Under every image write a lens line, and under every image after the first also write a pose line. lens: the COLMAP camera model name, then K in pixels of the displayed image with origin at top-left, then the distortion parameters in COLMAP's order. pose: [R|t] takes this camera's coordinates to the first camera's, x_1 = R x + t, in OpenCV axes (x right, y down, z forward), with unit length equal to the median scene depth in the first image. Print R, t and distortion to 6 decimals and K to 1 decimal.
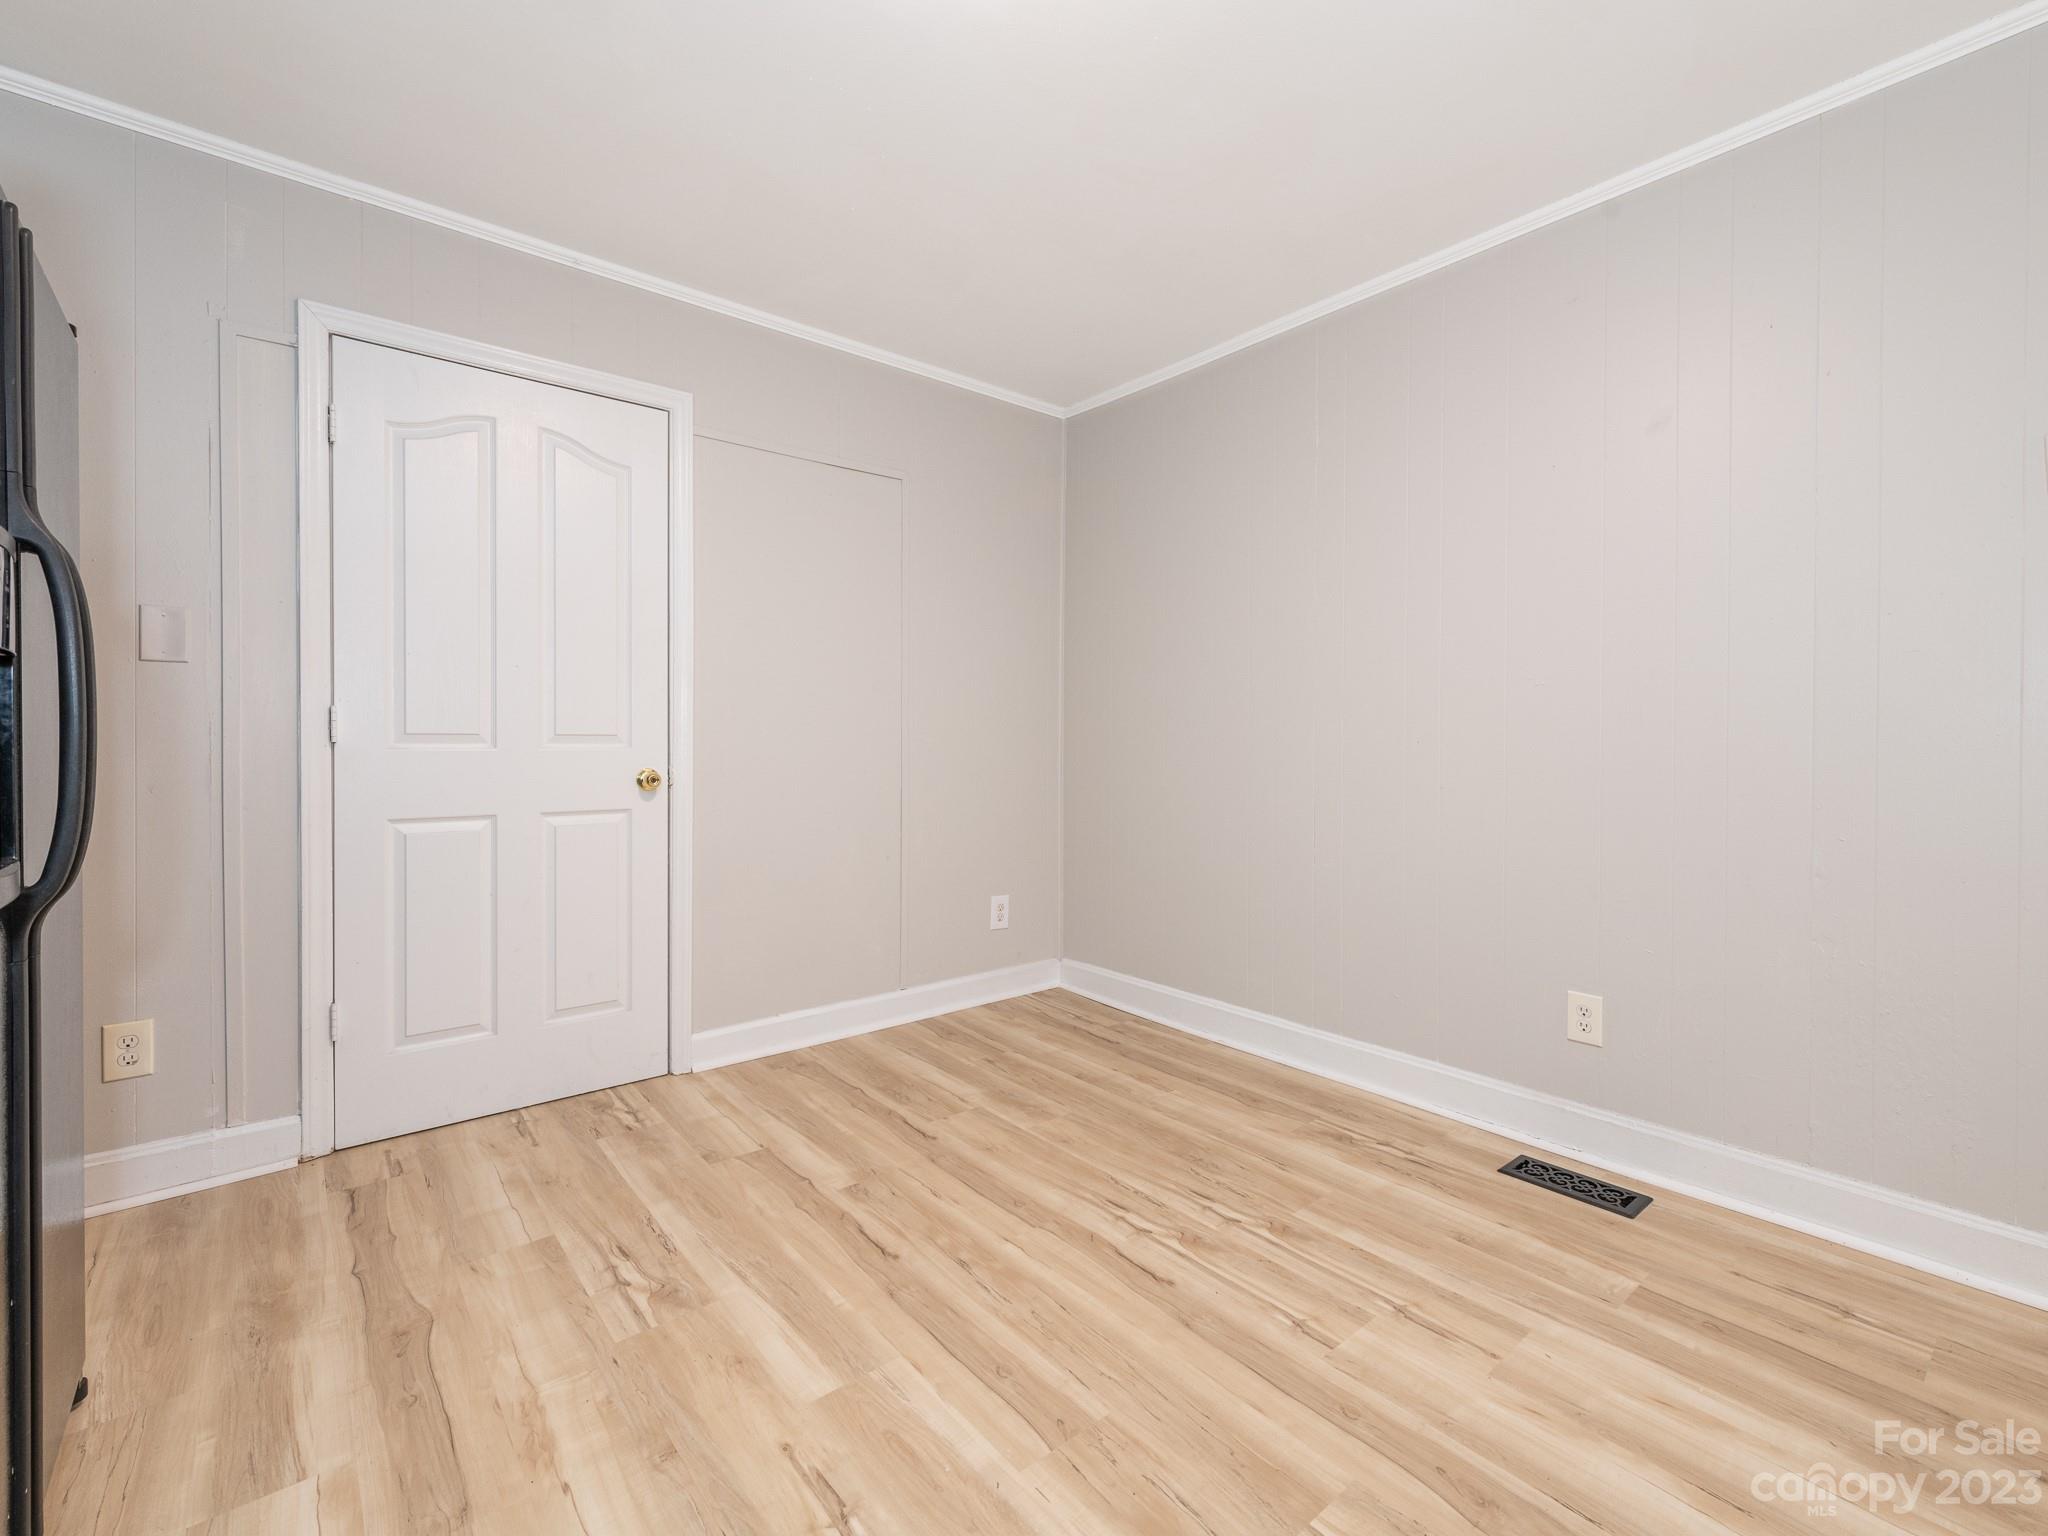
lens RADIAL K [[837.6, 0, 975.3], [0, 837.6, 742.2], [0, 0, 1]] dist [0.013672, -0.005008]
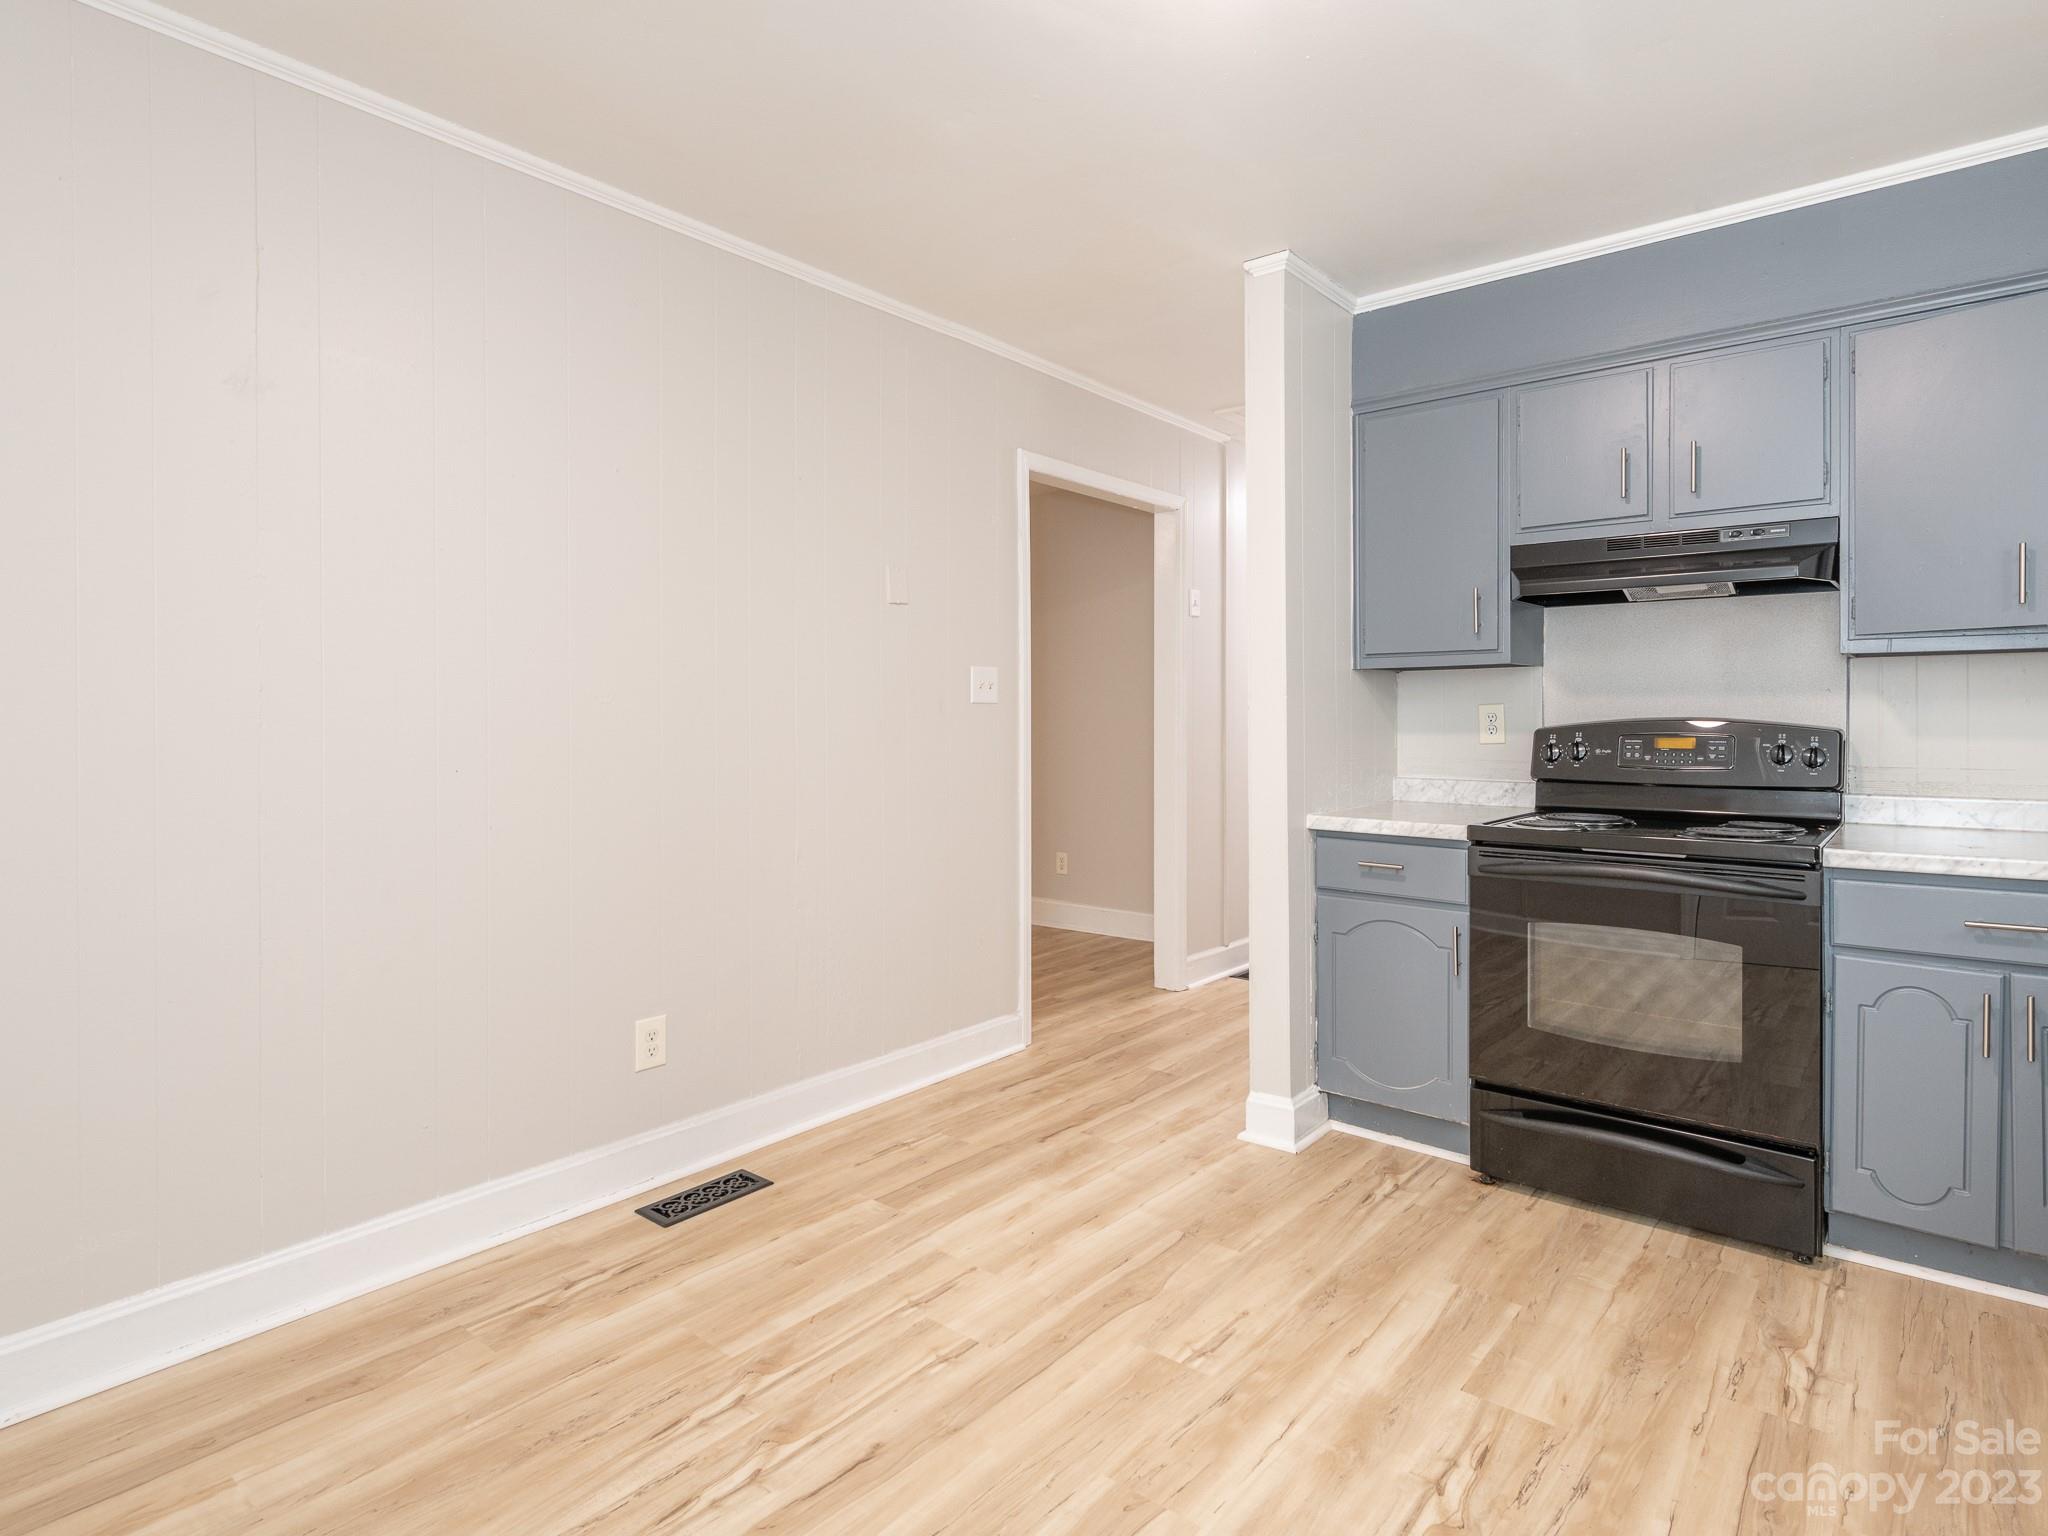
lens RADIAL K [[1219.5, 0, 1026.2], [0, 1219.5, 734.7], [0, 0, 1]] dist [0.021727, -0.017830]
pose [[-0.233481, -0.027825, 0.971963, -0.913574], [0.003611, 0.999559, 0.029482, -0.089664], [-0.972355, 0.010393, -0.233277, 1.079836]]
